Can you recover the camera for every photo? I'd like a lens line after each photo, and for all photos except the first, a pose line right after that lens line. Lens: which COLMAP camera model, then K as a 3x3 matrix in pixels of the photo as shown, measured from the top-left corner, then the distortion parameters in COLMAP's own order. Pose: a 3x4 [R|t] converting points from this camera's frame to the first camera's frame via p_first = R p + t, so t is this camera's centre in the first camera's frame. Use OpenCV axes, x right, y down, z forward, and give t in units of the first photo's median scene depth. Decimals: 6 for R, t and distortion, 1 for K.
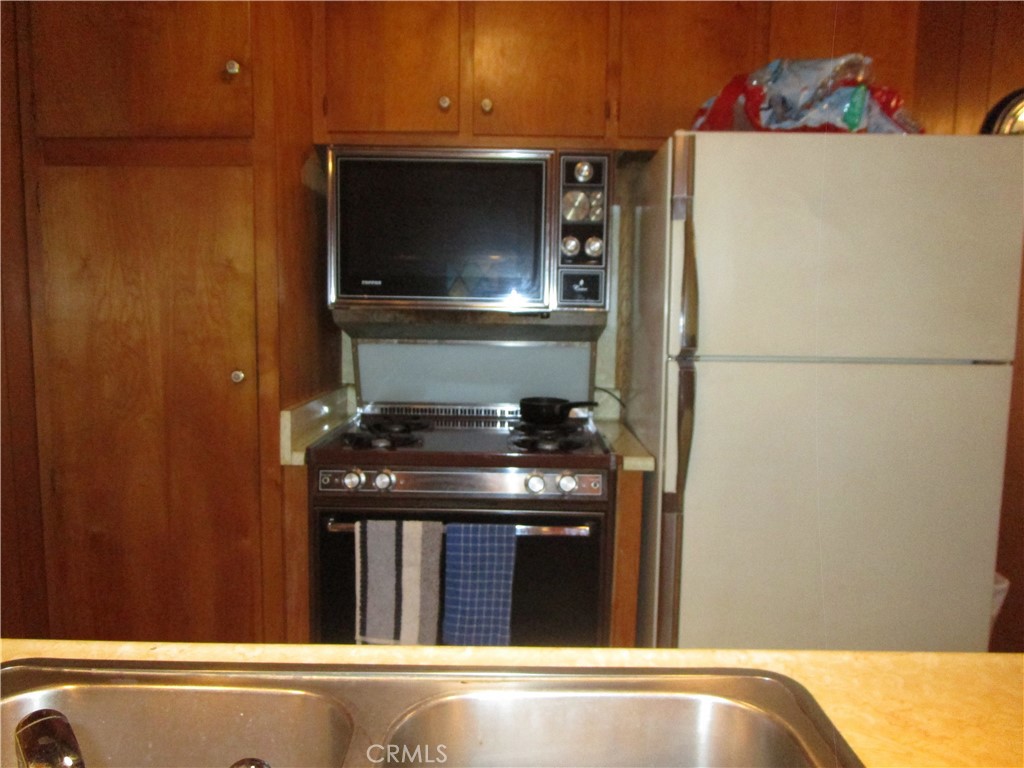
lens RADIAL K [[735.2, 0, 506.0], [0, 735.2, 384.0], [0, 0, 1]] dist [-0.017926, -0.001426]
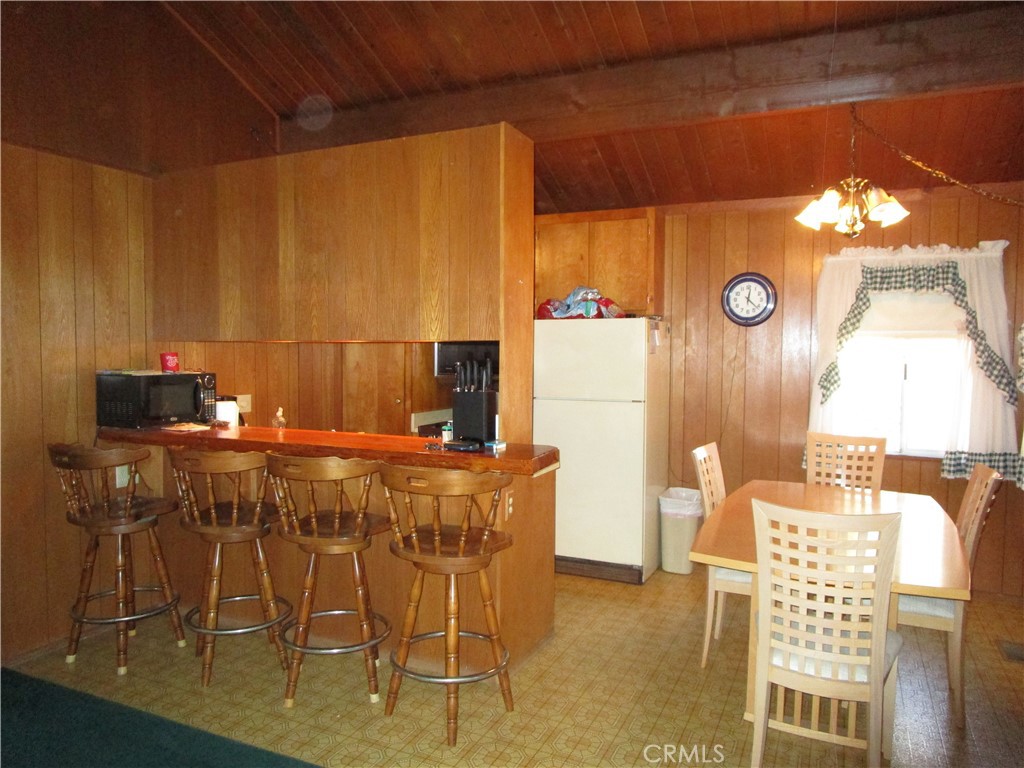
lens RADIAL K [[735.2, 0, 506.0], [0, 735.2, 384.0], [0, 0, 1]] dist [-0.017926, -0.001426]
pose [[0.904776, 0.011665, -0.425728, 1.309262], [-0.042581, 0.997094, -0.063176, 0.091301], [0.423753, 0.075288, 0.902643, -1.529208]]
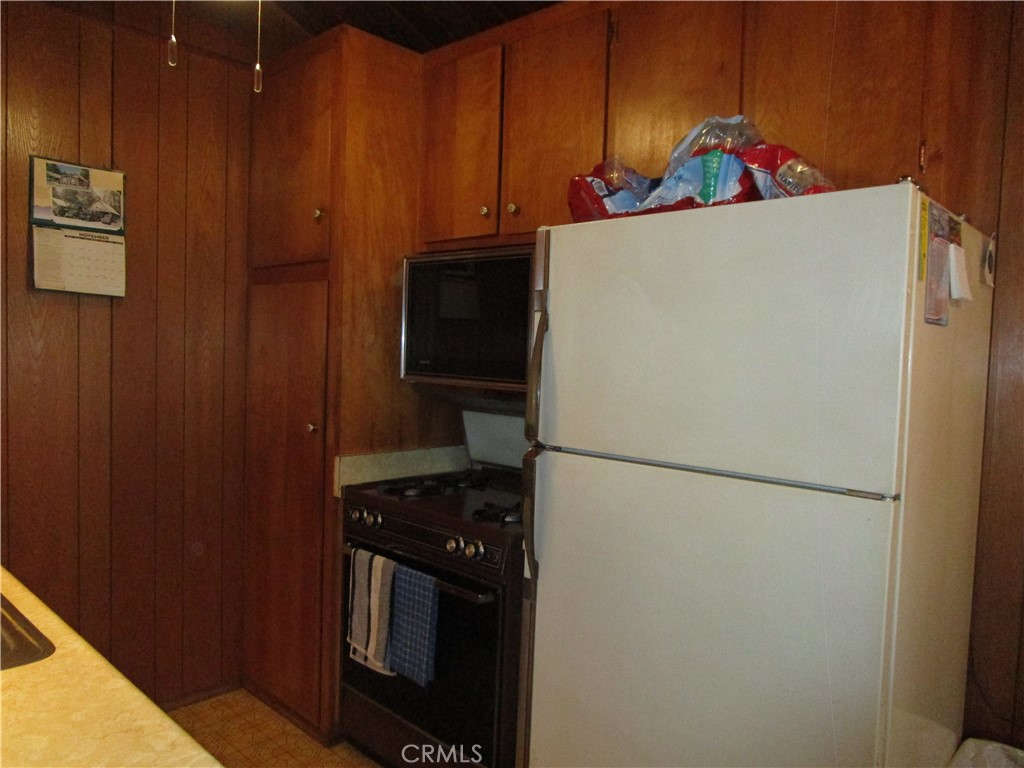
lens RADIAL K [[735.2, 0, 506.0], [0, 735.2, 384.0], [0, 0, 1]] dist [-0.017926, -0.001426]
pose [[0.732156, 0.043208, -0.679765, 0.854110], [-0.096948, 0.994436, -0.041211, -0.071001], [0.674202, 0.096075, 0.732272, 0.210990]]
